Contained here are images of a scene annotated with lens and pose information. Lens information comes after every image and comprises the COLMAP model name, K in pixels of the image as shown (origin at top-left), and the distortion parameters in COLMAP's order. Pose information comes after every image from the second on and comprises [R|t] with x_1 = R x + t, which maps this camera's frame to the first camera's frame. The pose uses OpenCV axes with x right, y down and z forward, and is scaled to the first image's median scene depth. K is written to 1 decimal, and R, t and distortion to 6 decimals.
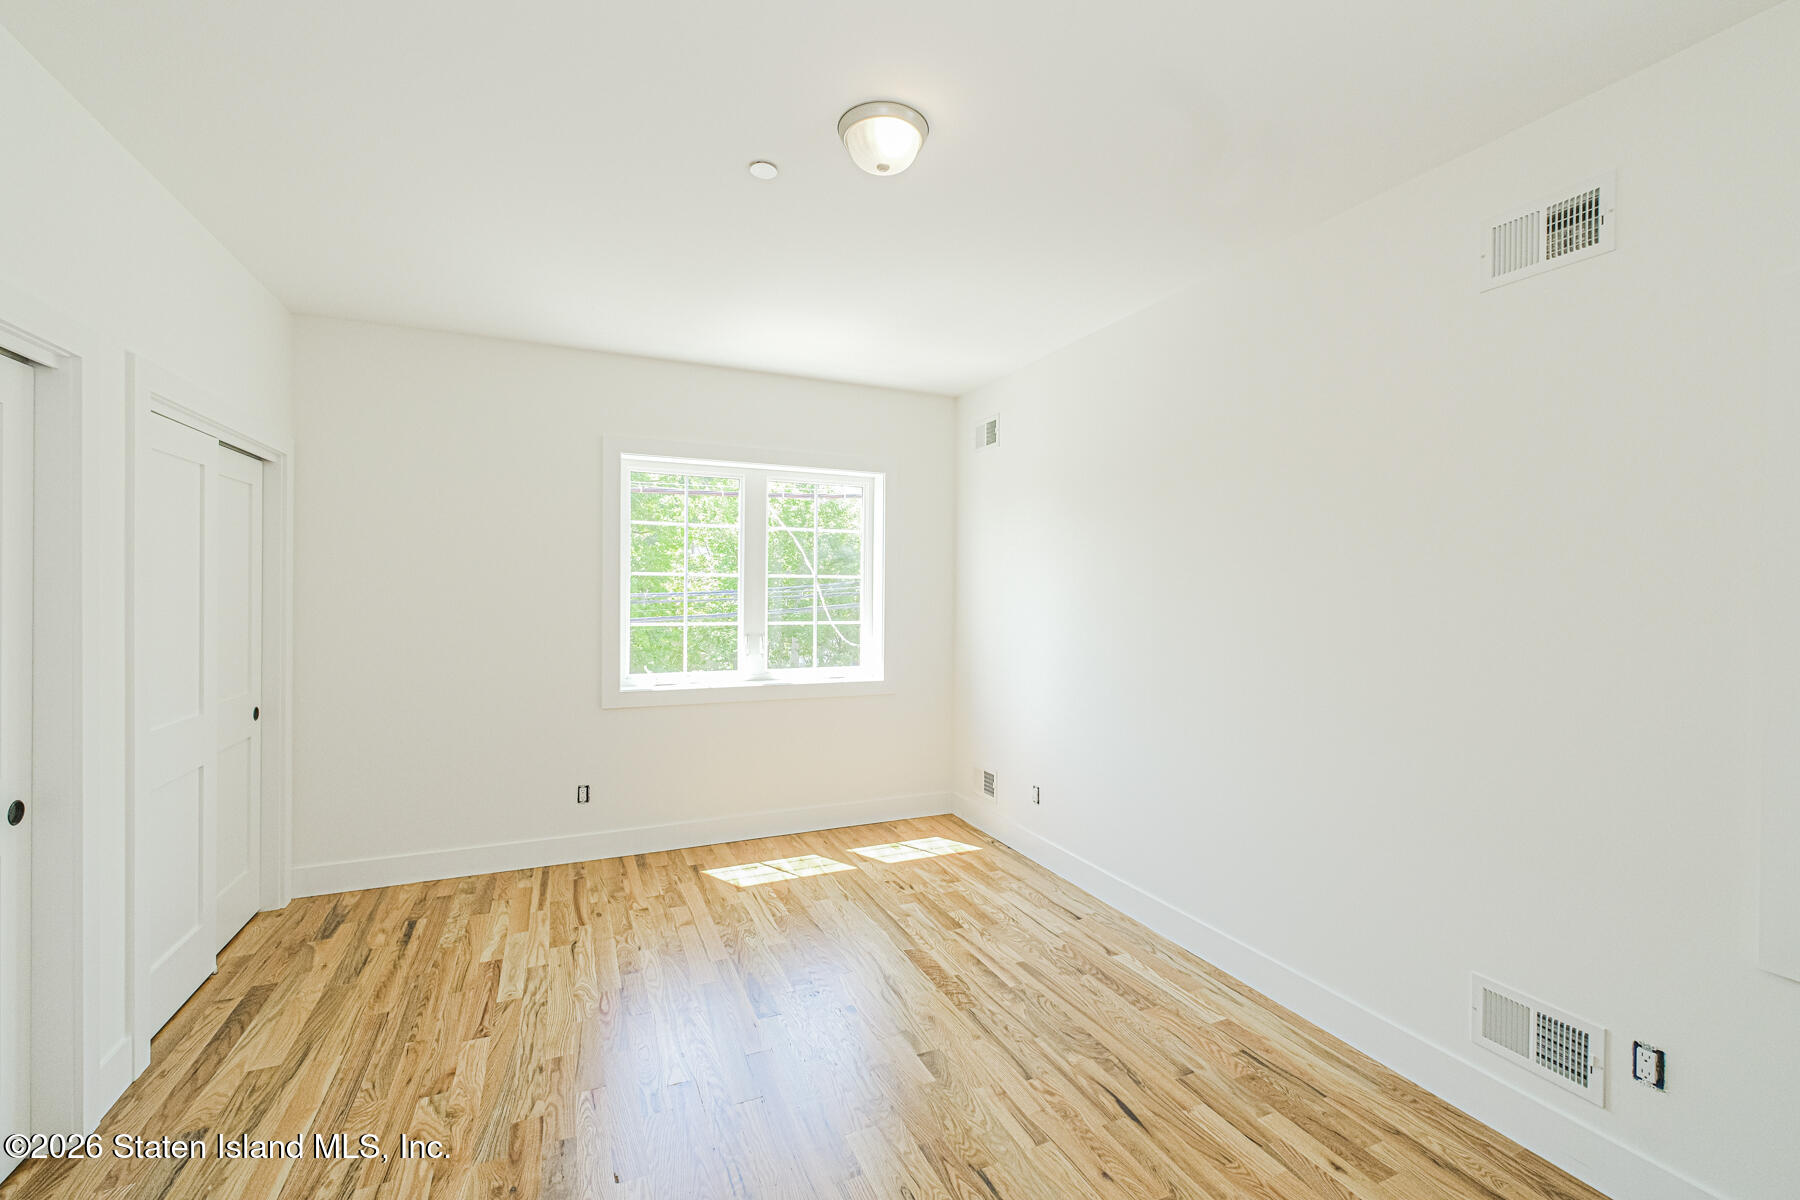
lens RADIAL K [[759.1, 0, 900.0], [0, 759.1, 595.0], [0, 0, 1]] dist [-0.001462, -0.000091]
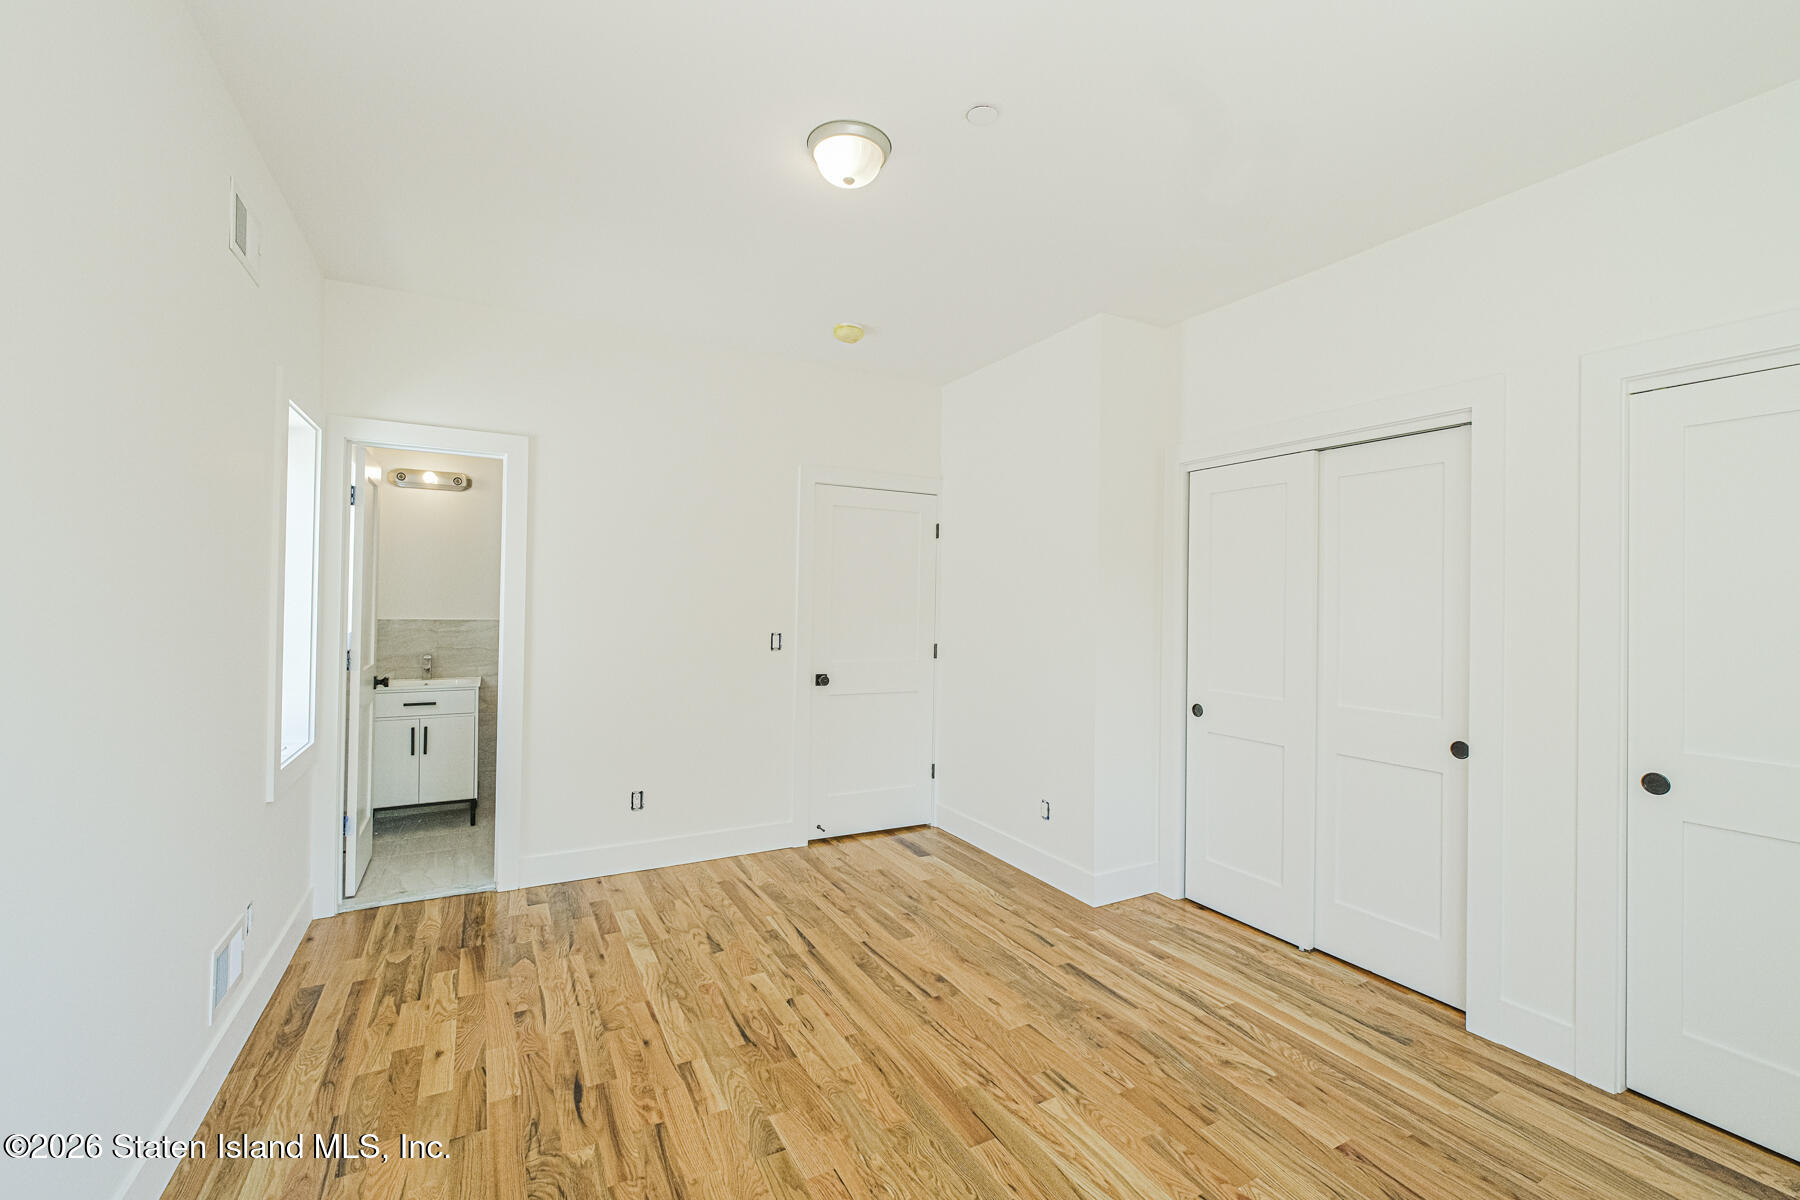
lens RADIAL K [[759.1, 0, 904.5], [0, 759.1, 600.0], [0, 0, 1]] dist [-0.001462, -0.000091]
pose [[-0.996520, -0.023853, -0.079865, -0.028901], [-0.024125, 0.999706, 0.002441, 0.029138], [0.079783, 0.004360, -0.996803, 2.051784]]
